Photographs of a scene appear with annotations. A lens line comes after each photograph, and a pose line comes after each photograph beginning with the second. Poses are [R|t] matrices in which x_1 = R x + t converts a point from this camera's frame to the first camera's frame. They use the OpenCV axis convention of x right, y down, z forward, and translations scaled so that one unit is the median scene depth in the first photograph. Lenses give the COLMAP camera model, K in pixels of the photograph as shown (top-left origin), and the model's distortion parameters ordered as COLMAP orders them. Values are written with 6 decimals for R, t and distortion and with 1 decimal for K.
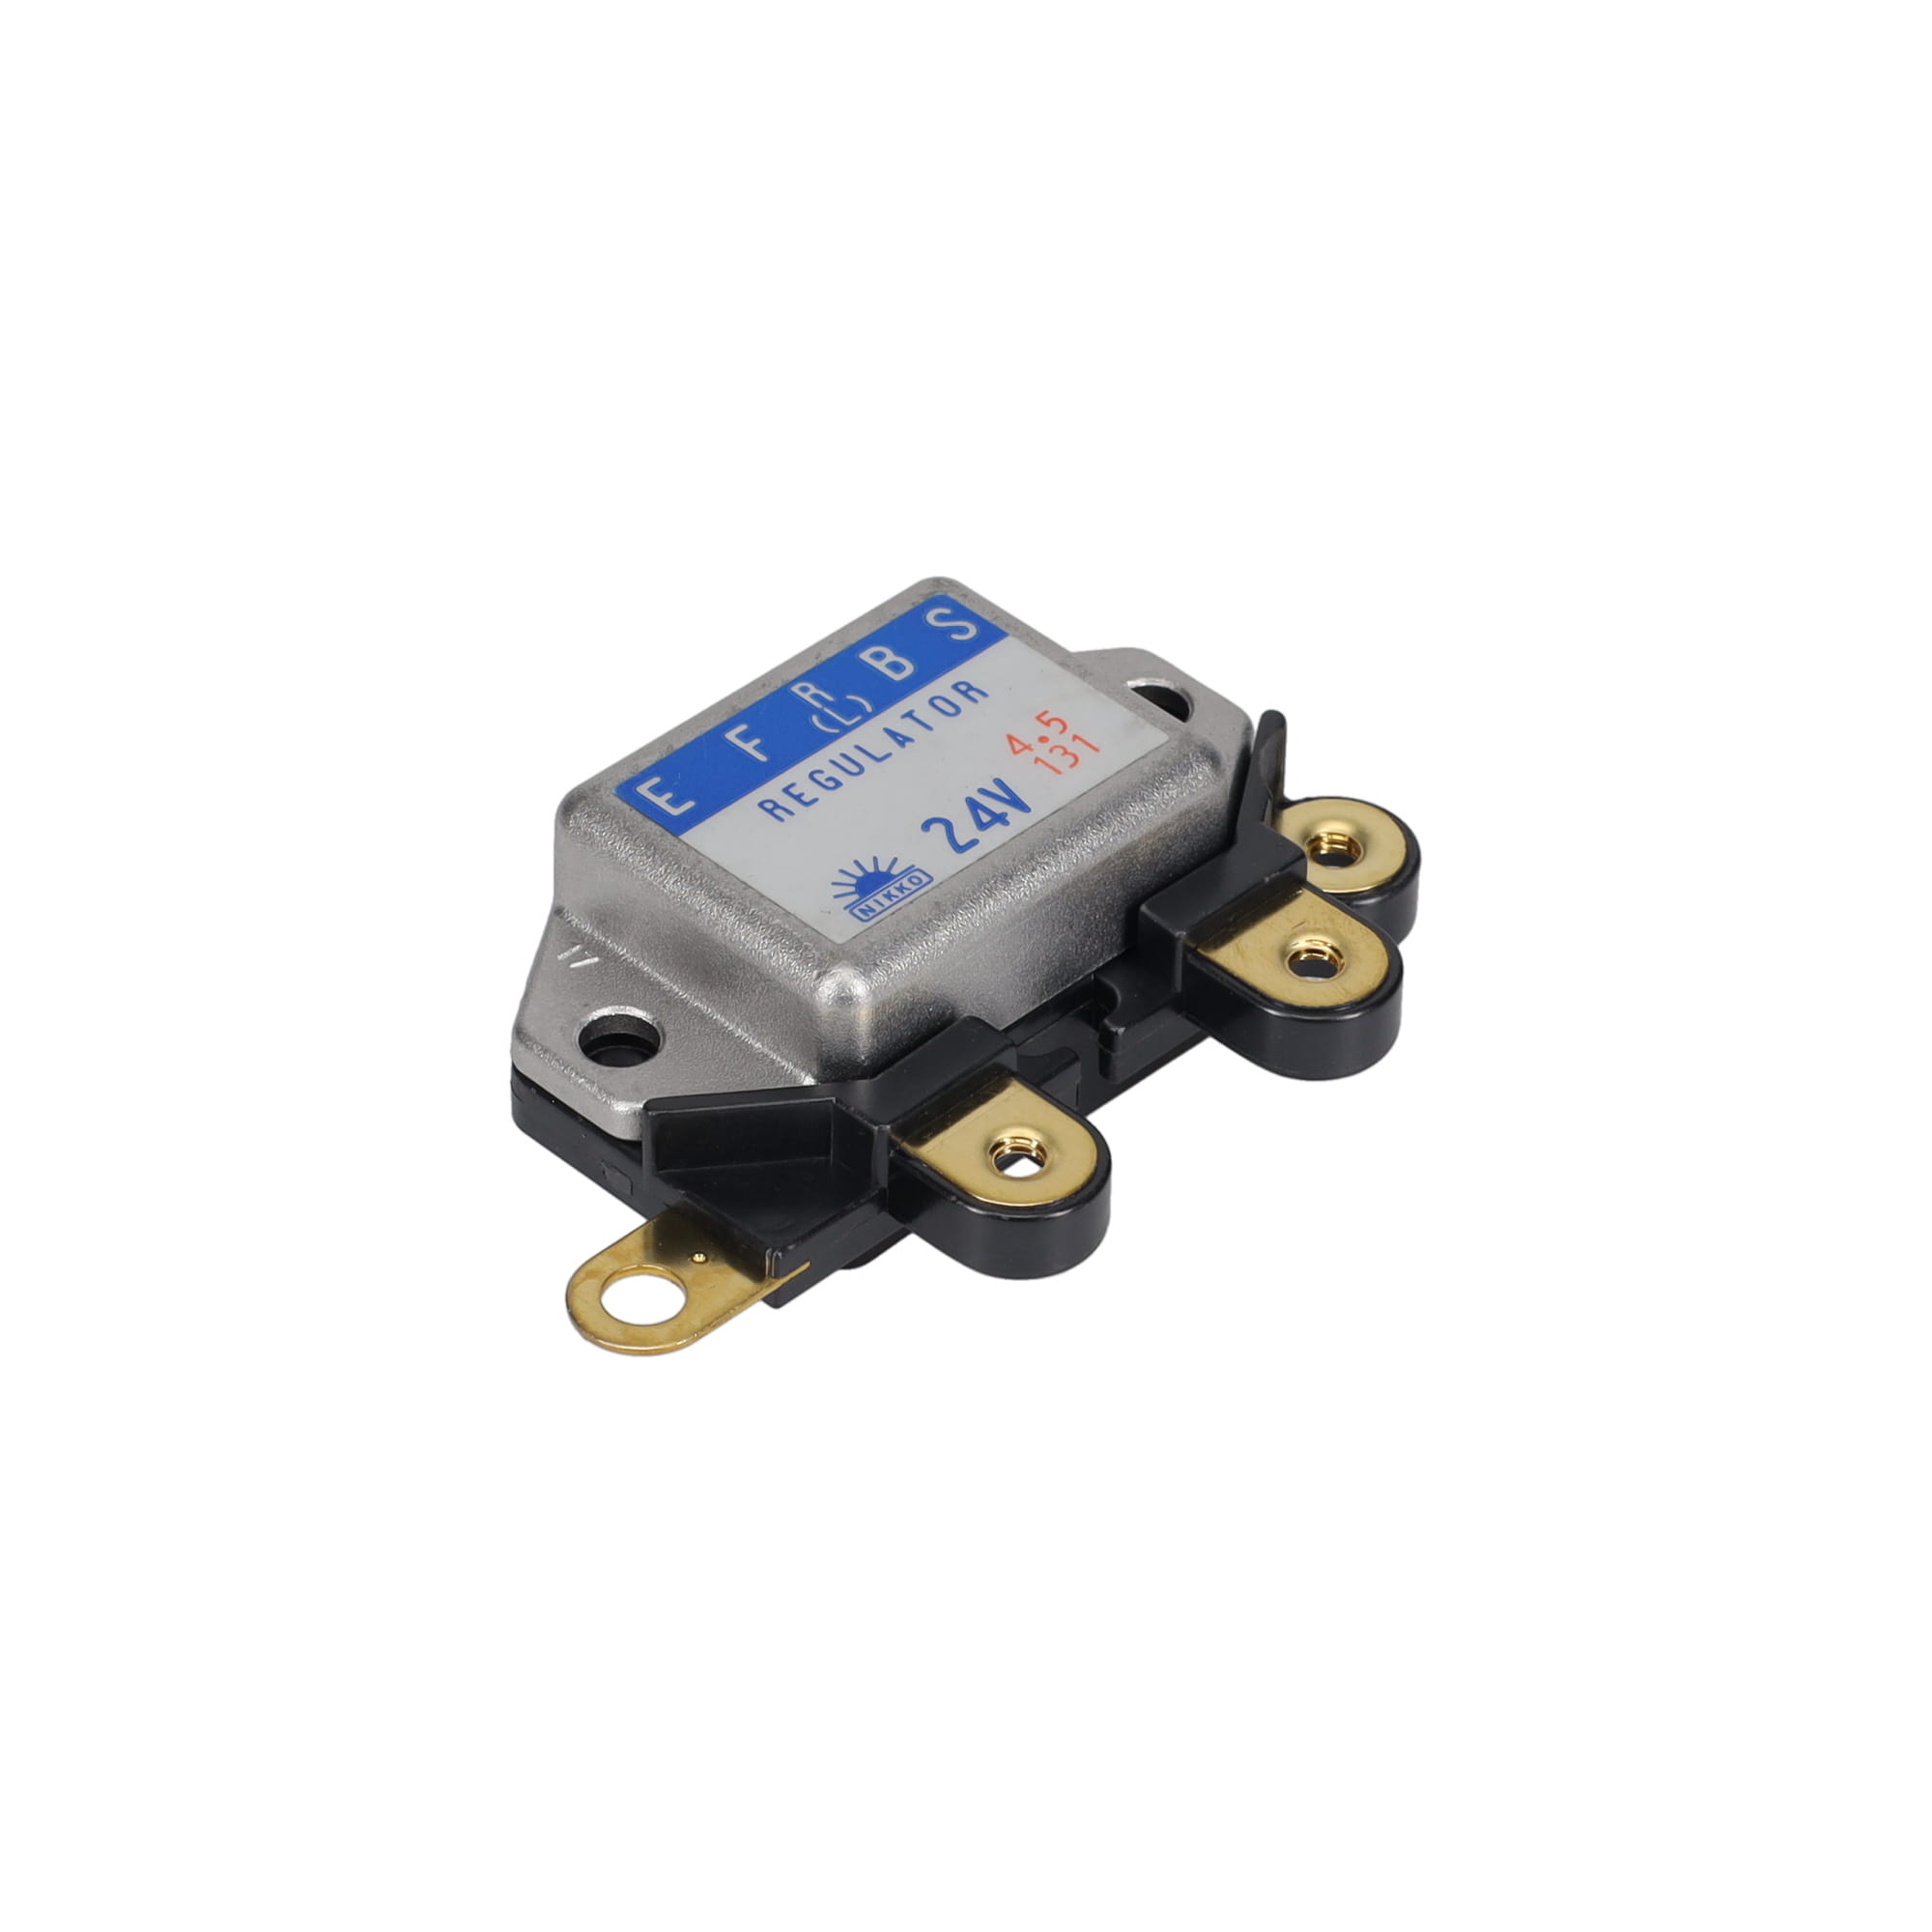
lens RADIAL K [[8268.6, 0, 966.0], [0, 8268.6, 966.0], [0, 0, 1]] dist [0.200093, 0.784234]
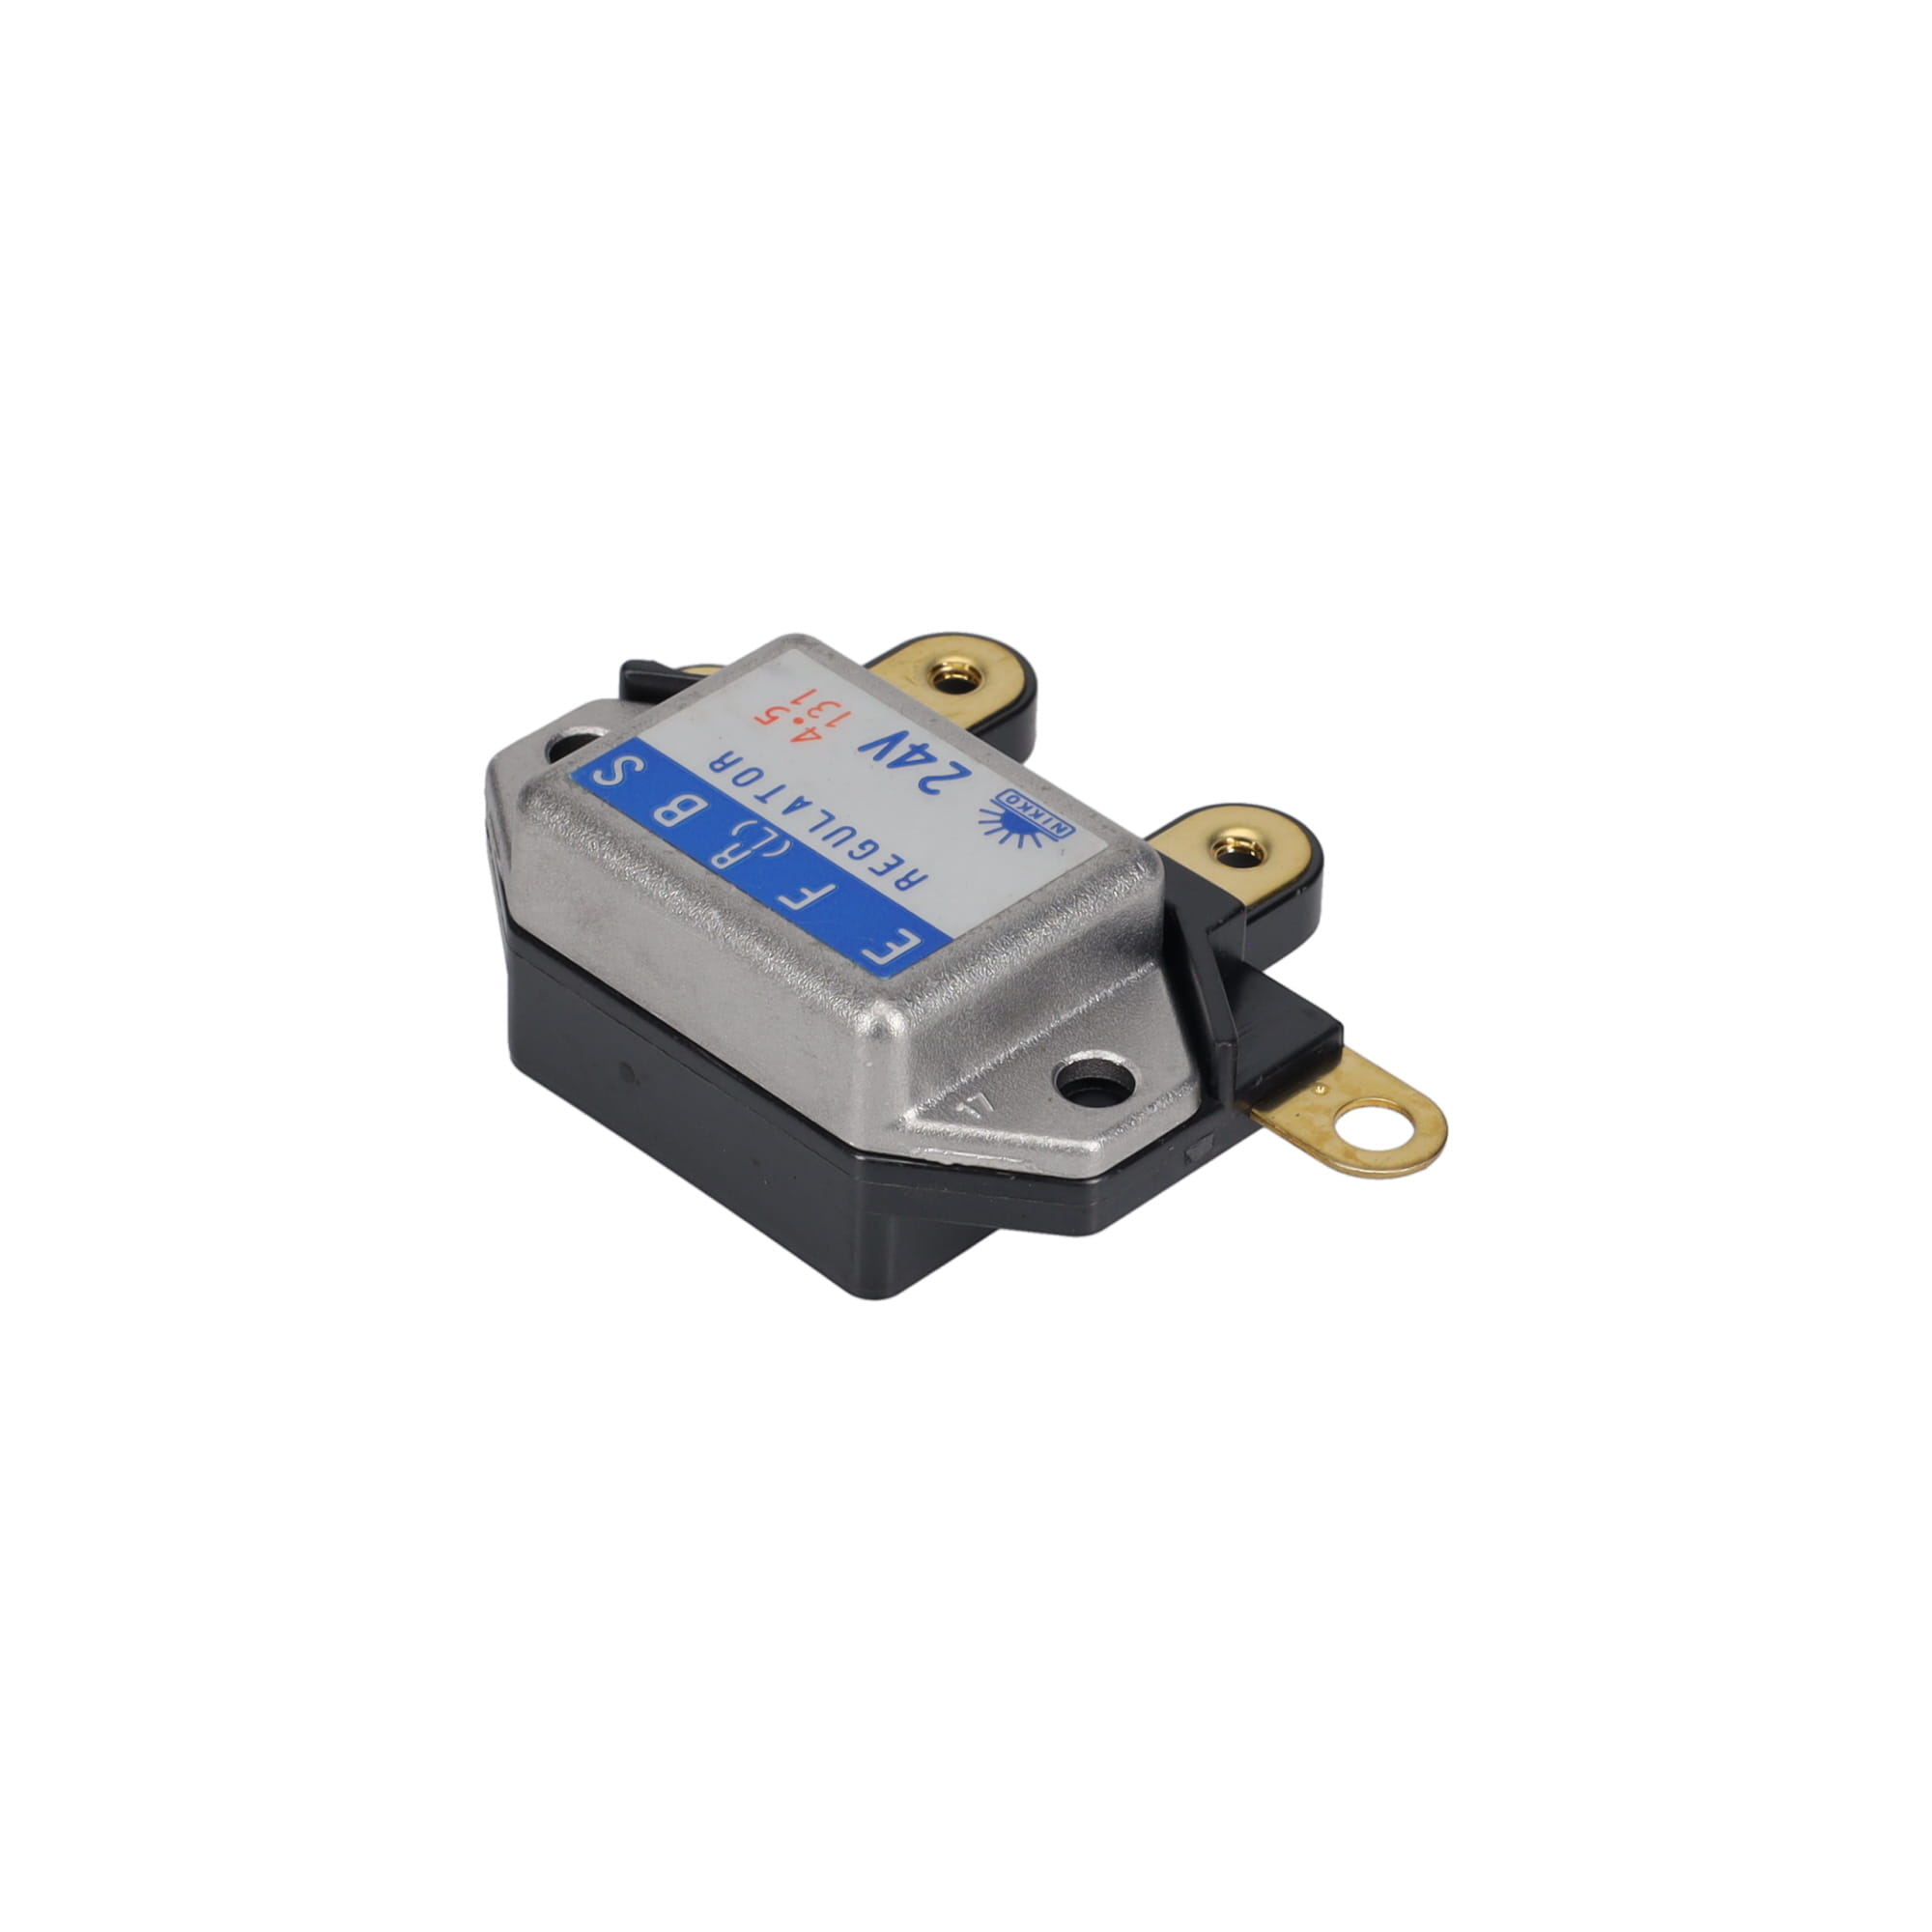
lens RADIAL K [[8268.6, 0, 966.0], [0, 8268.6, 966.0], [0, 0, 1]] dist [0.200093, 0.784234]
pose [[-0.007648, -0.633949, 0.773337, -0.816007], [0.625017, 0.600651, 0.498569, -0.515081], [-0.780574, 0.487162, 0.391635, 0.592312]]
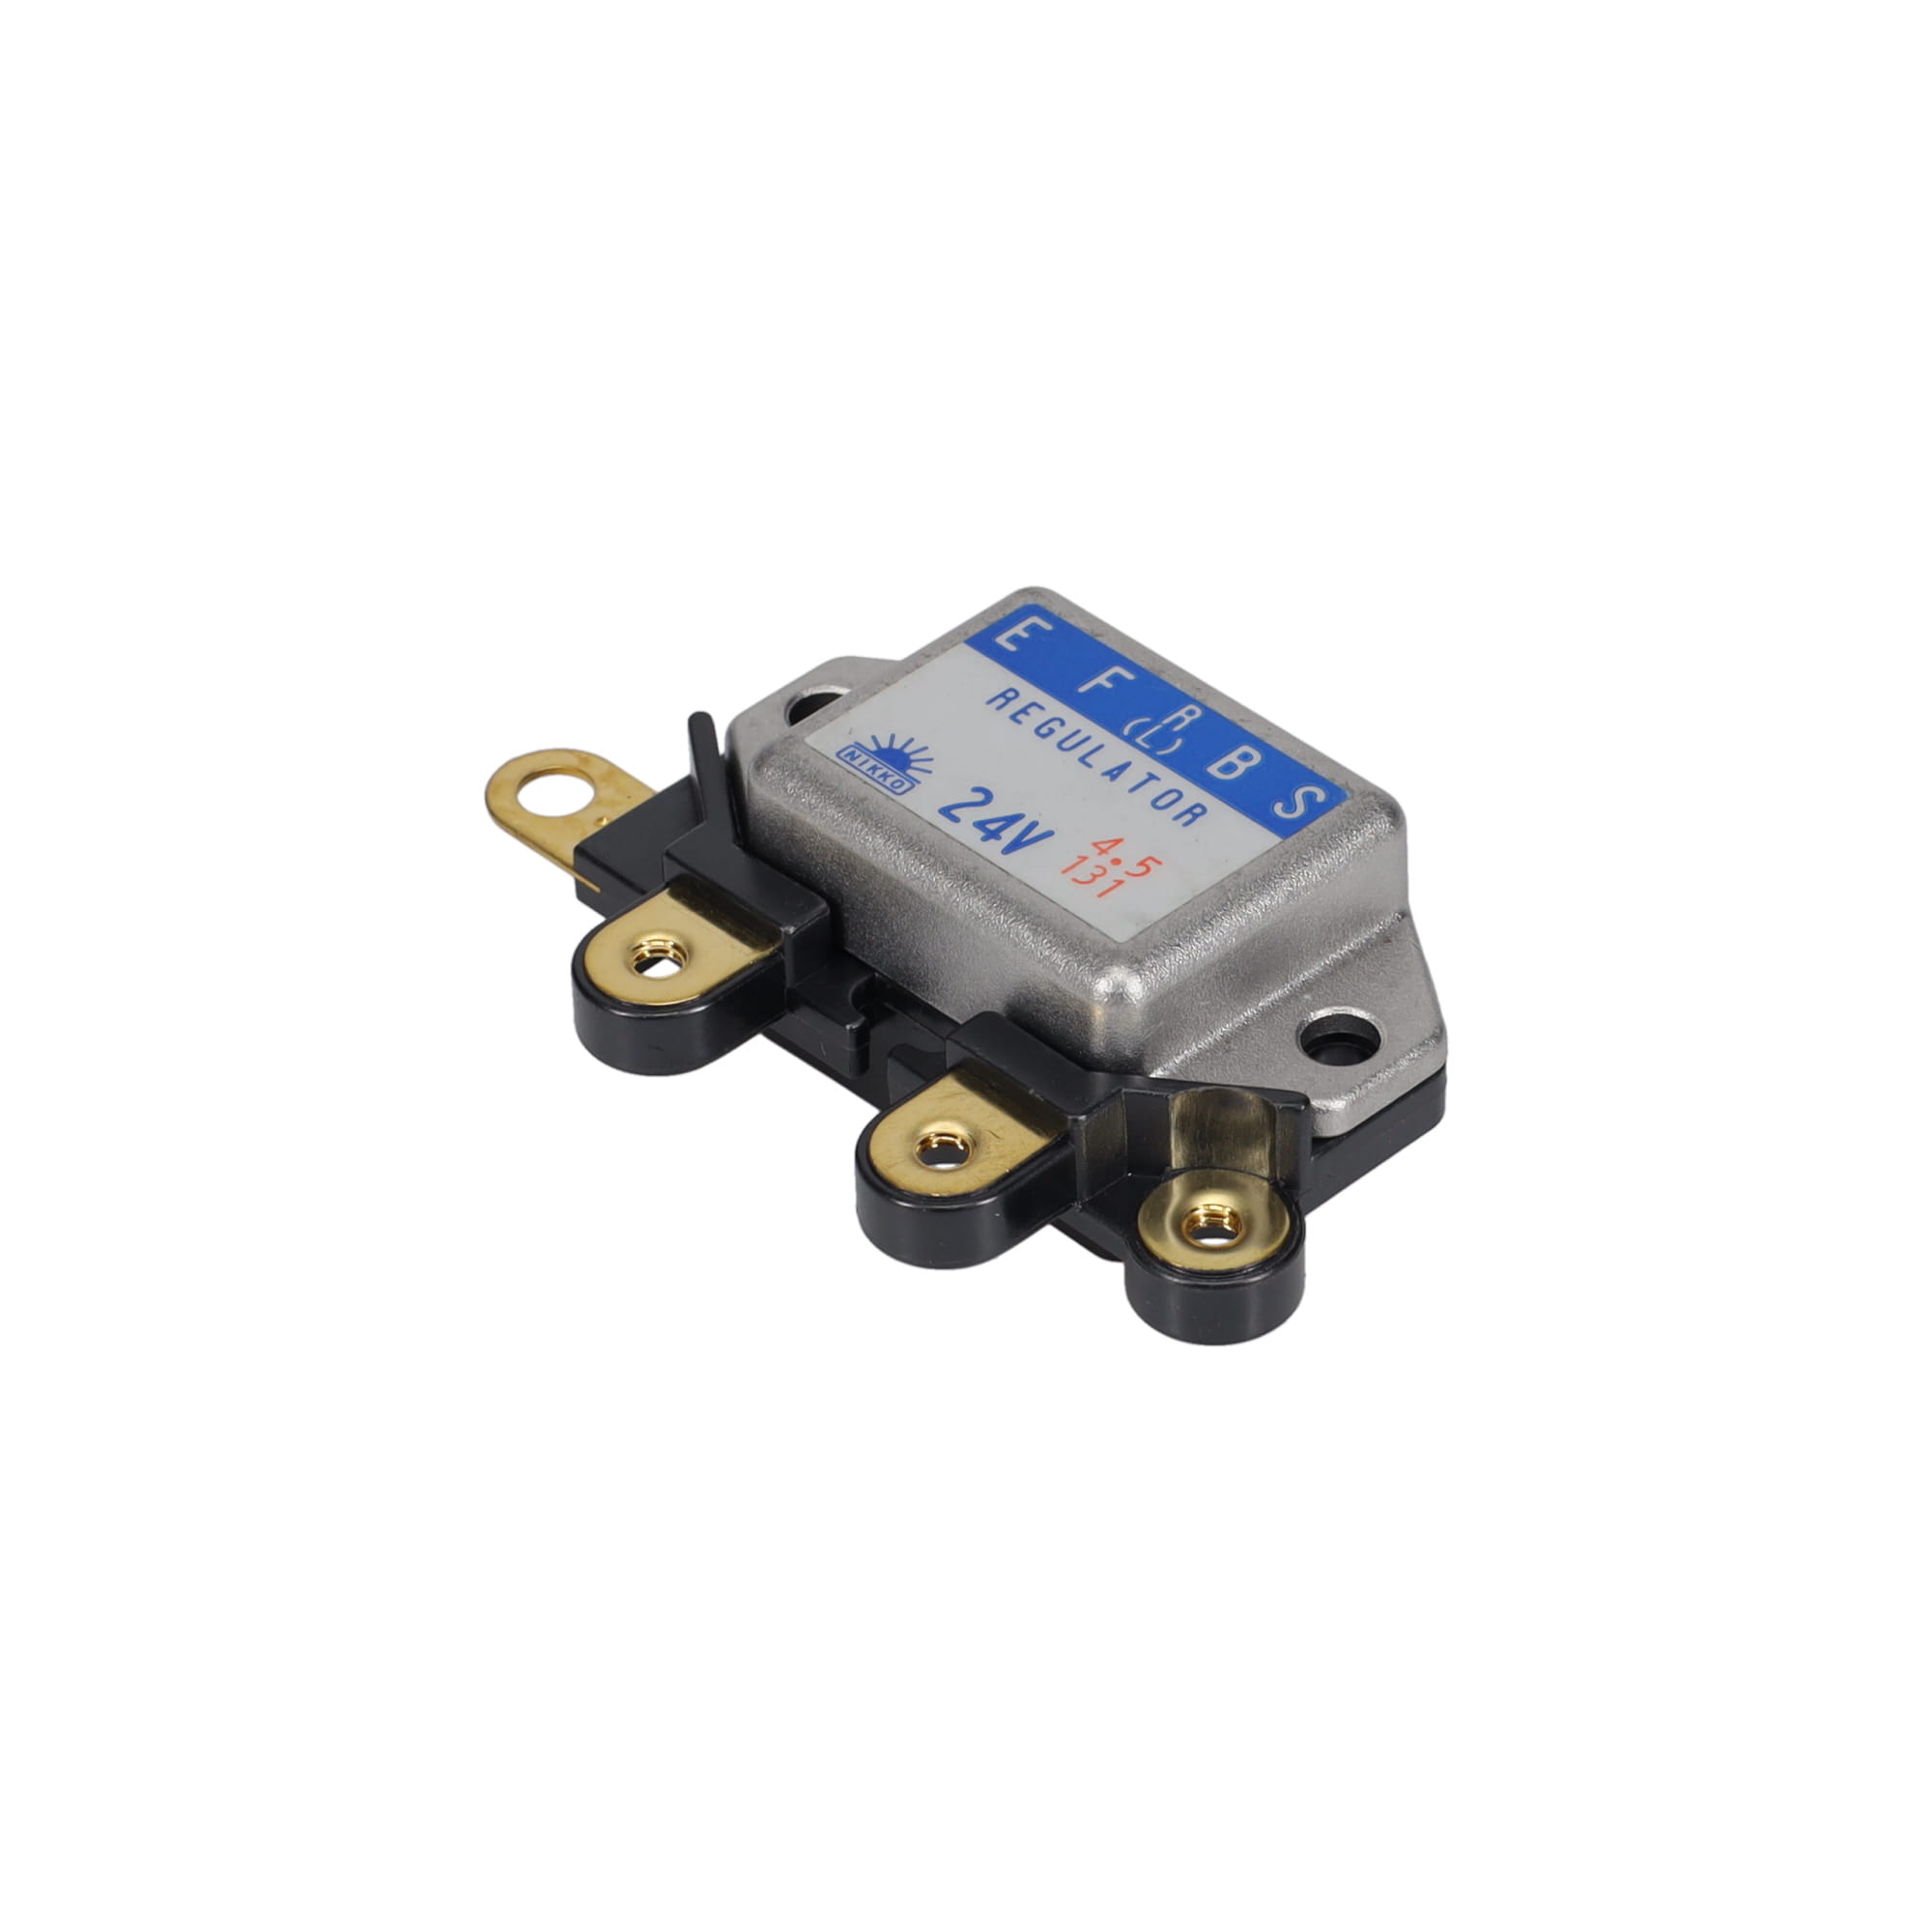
lens RADIAL K [[8268.6, 0, 966.0], [0, 8268.6, 966.0], [0, 0, 1]] dist [0.200093, 0.784234]
pose [[-0.016452, 0.630750, -0.775812, 0.795165], [-0.631991, 0.594703, 0.496907, -0.506444], [0.774801, 0.498481, 0.388844, 0.604247]]
